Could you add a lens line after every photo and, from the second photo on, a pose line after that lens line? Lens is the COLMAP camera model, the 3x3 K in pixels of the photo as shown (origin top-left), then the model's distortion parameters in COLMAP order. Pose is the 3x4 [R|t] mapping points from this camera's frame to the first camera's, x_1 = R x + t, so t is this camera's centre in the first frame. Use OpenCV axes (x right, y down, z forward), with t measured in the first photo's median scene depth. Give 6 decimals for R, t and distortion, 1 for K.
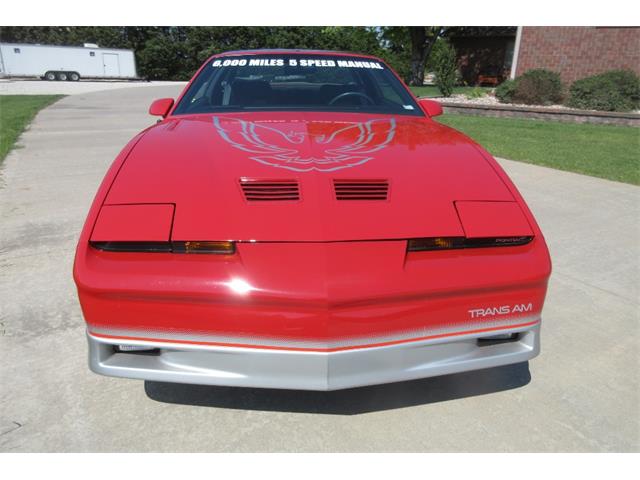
lens RADIAL K [[474.0, 0, 313.0], [0, 474.0, 254.0], [0, 0, 1]] dist [0.000283, 0.013580]
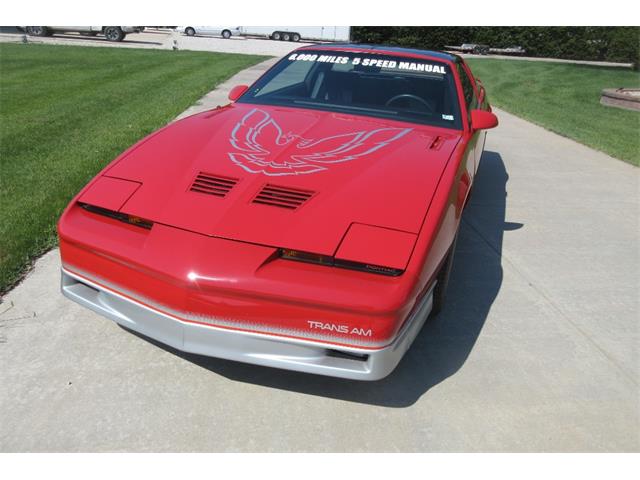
lens RADIAL K [[474.0, 0, 312.7], [0, 474.0, 250.6], [0, 0, 1]] dist [0.000283, 0.013580]
pose [[0.908599, 0.214226, -0.358546, 0.473810], [-0.193464, 0.976663, 0.093279, -0.101373], [0.370162, -0.015387, 0.928840, -0.029803]]
